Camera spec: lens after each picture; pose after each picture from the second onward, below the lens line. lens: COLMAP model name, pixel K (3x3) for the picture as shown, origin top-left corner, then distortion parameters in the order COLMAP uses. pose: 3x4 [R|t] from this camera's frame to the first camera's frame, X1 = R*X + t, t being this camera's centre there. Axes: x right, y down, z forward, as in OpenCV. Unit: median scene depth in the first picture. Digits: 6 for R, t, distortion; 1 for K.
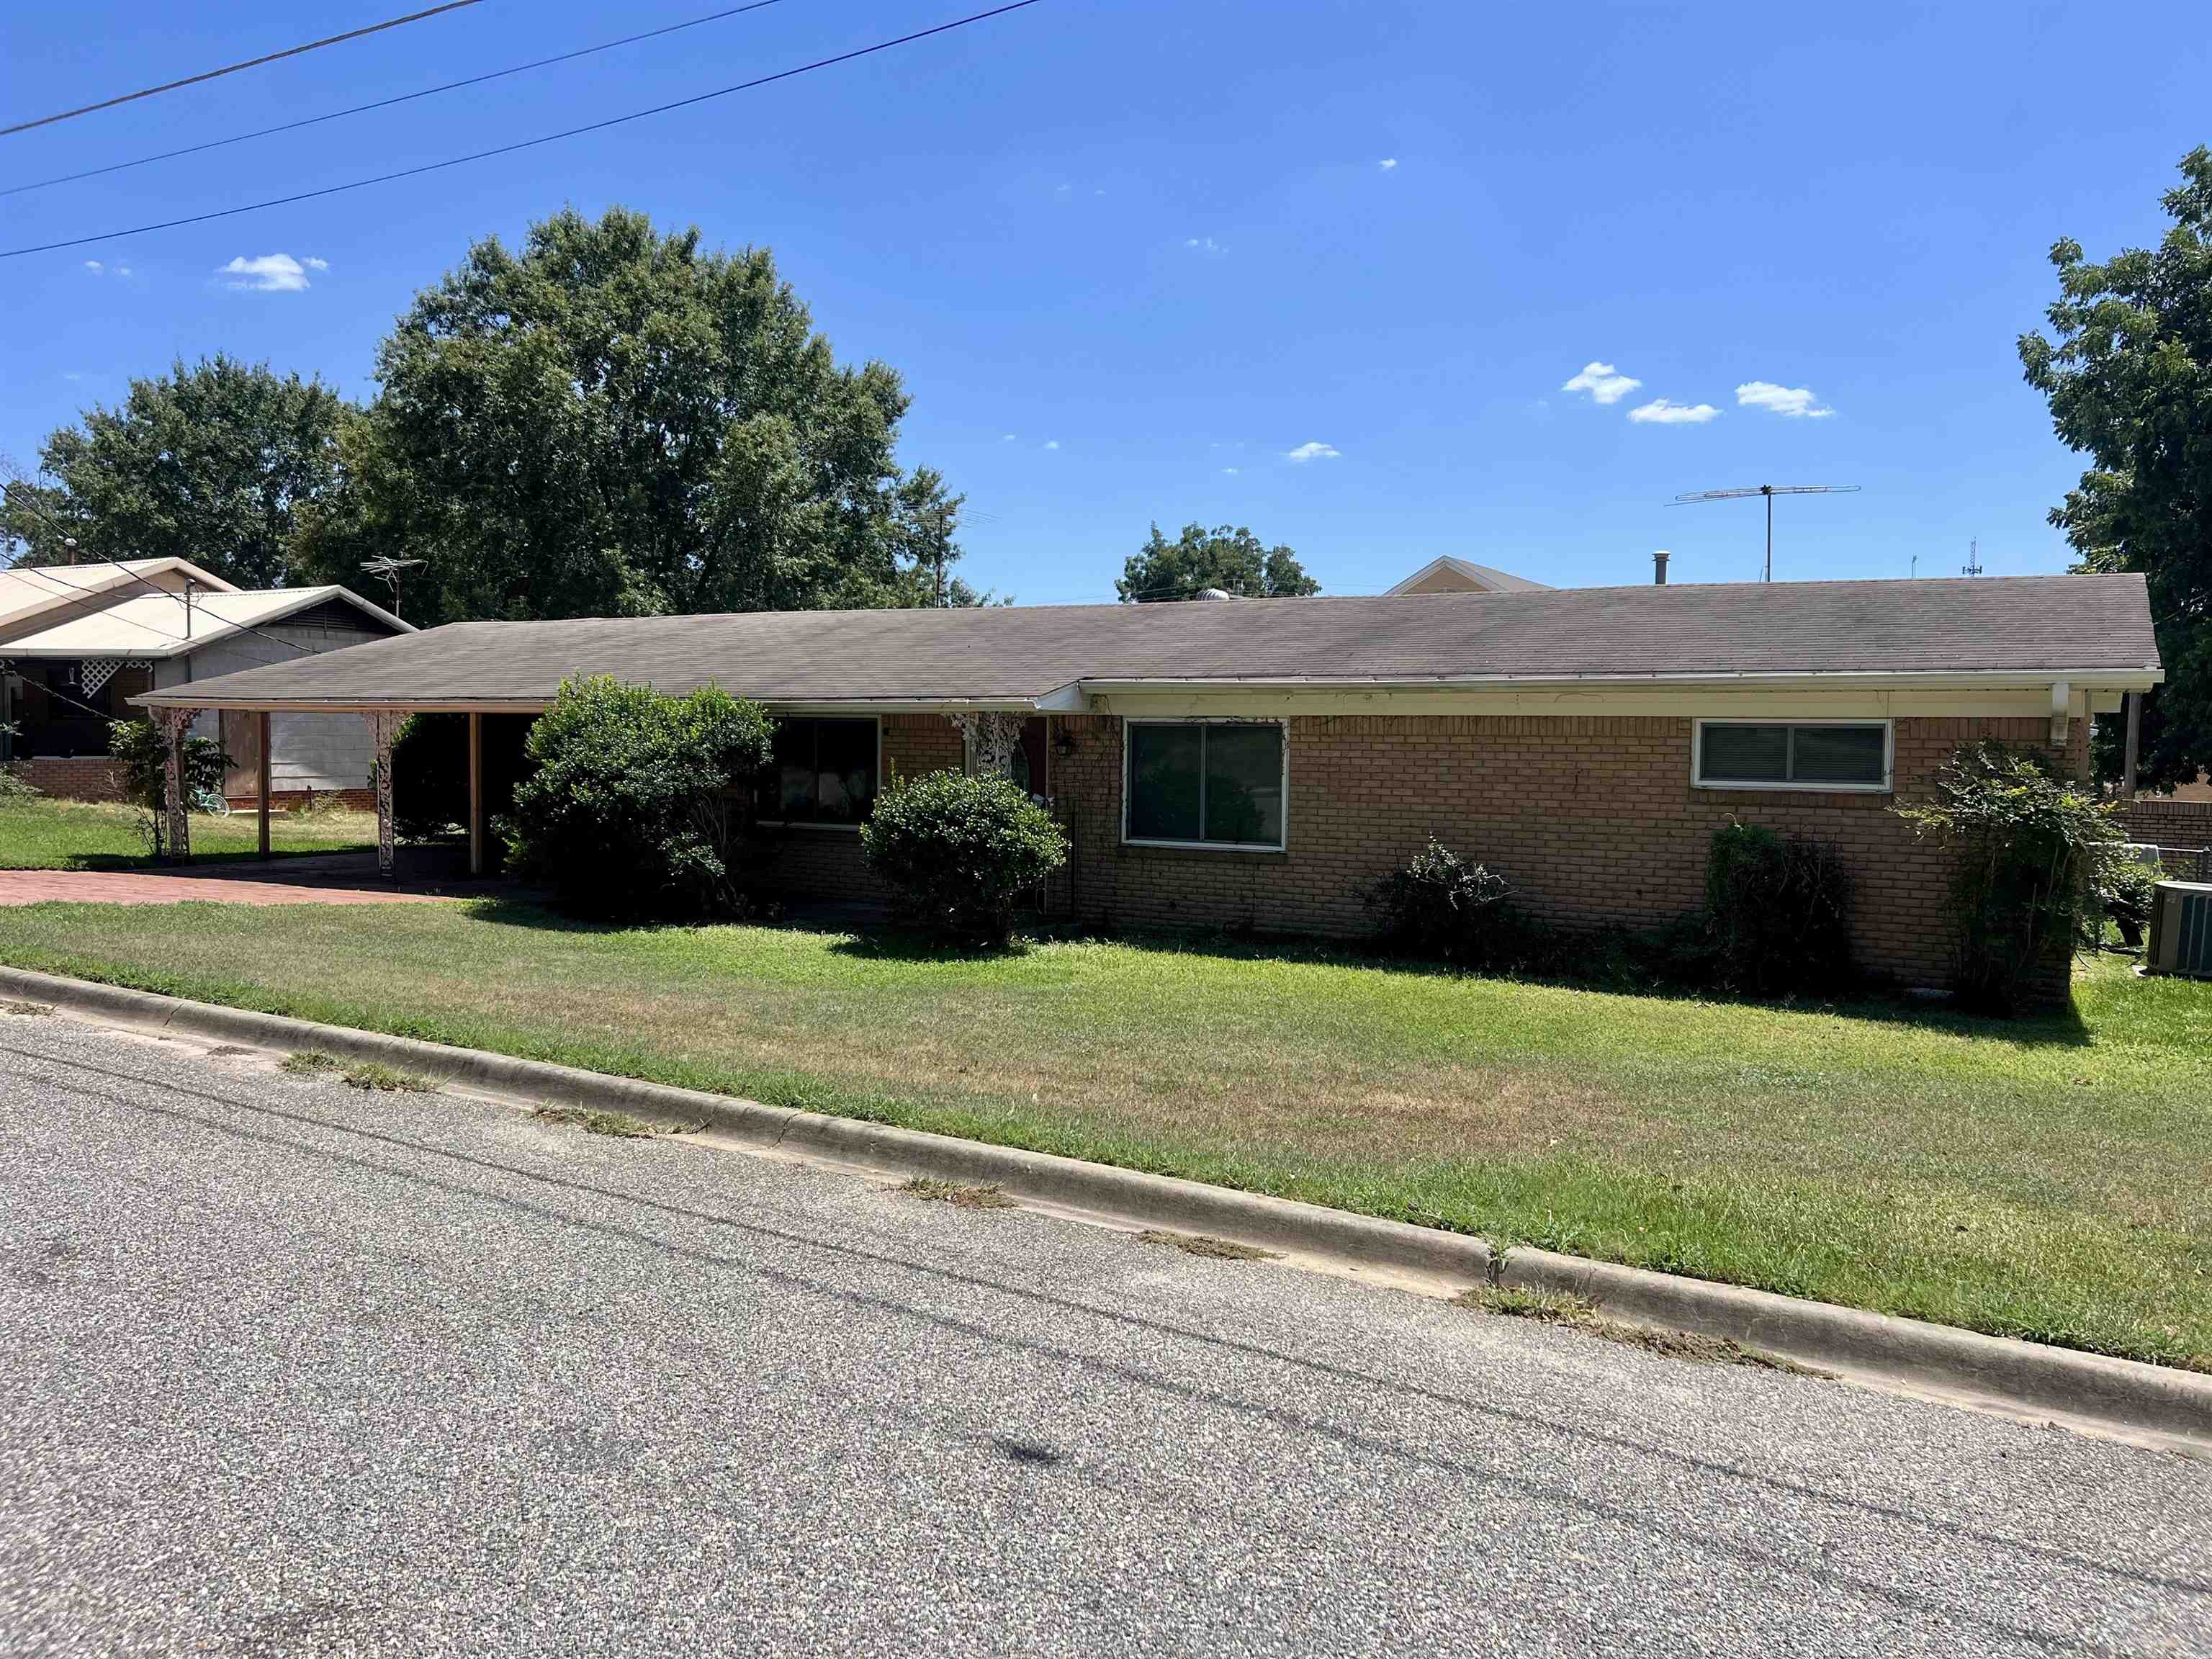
lens RADIAL K [[1668.0, 0, 1106.0], [0, 1668.0, 829.5], [0, 0, 1]] dist [0.090171, -0.129809]
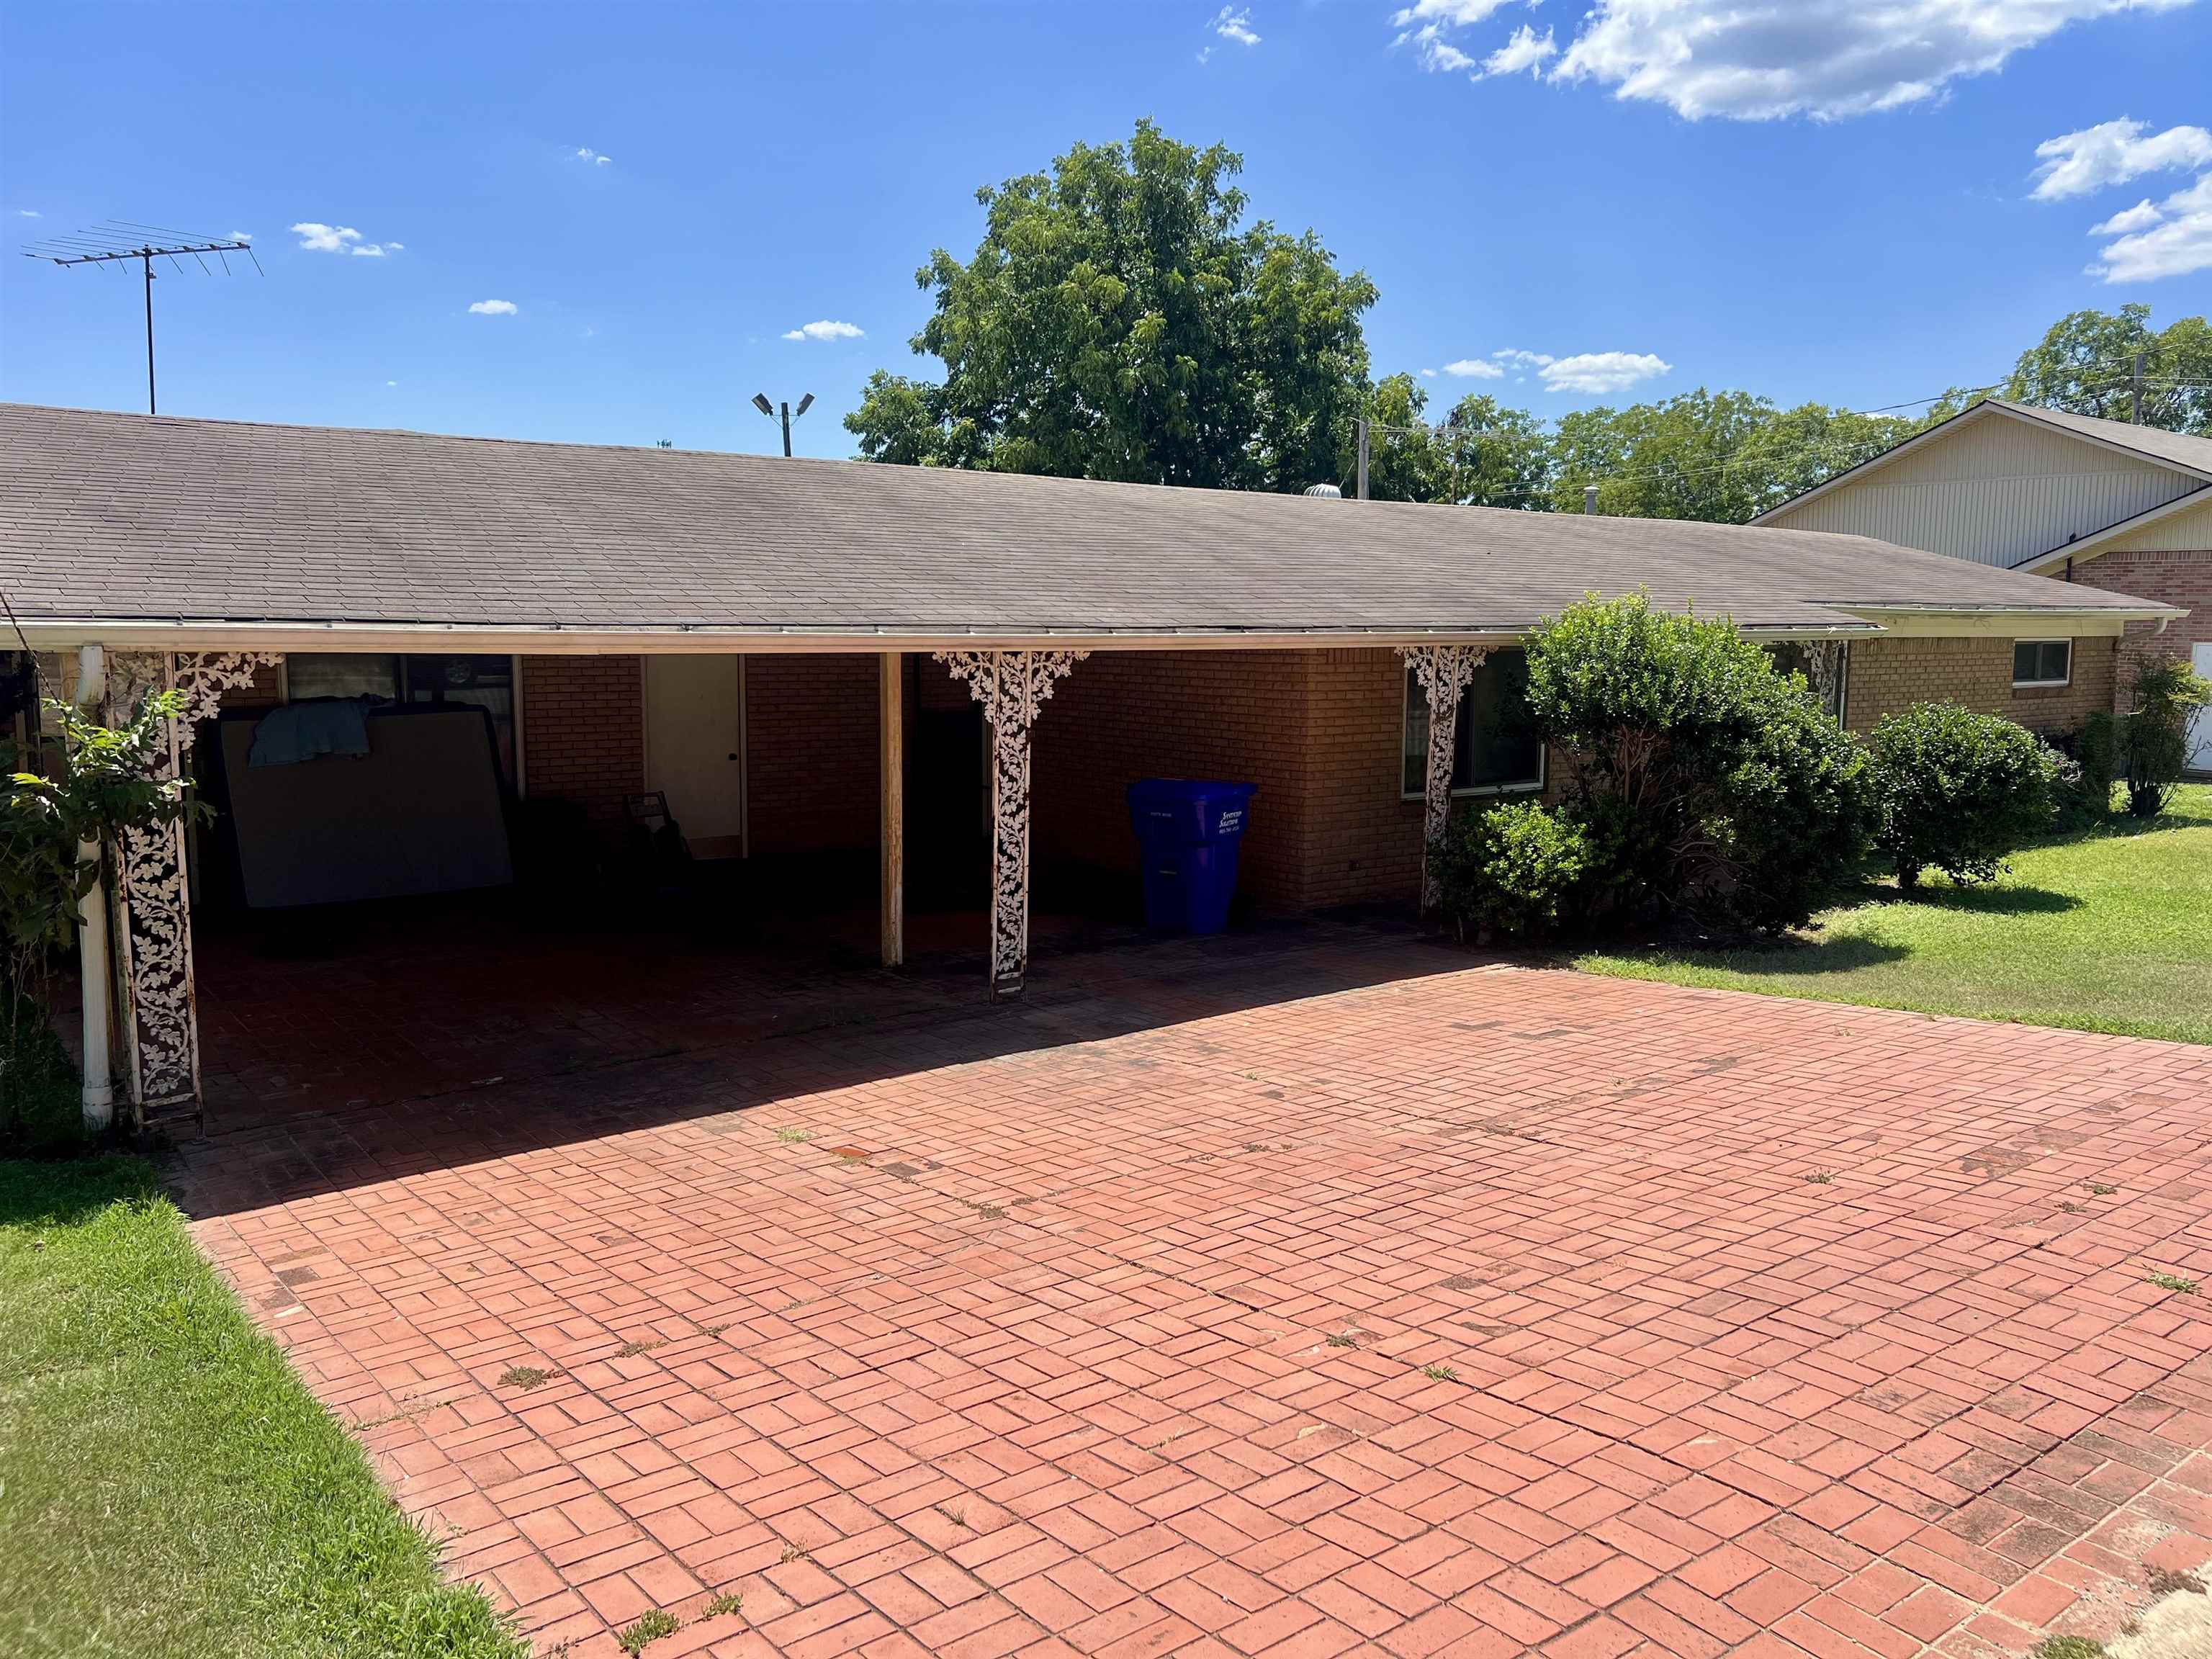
lens RADIAL K [[1668.0, 0, 1106.0], [0, 1668.0, 829.5], [0, 0, 1]] dist [0.090171, -0.129809]
pose [[0.383606, -0.126041, 0.914855, -1.117968], [0.046465, 0.992022, 0.117189, -0.096902], [-0.922327, -0.002446, 0.386402, 1.027757]]
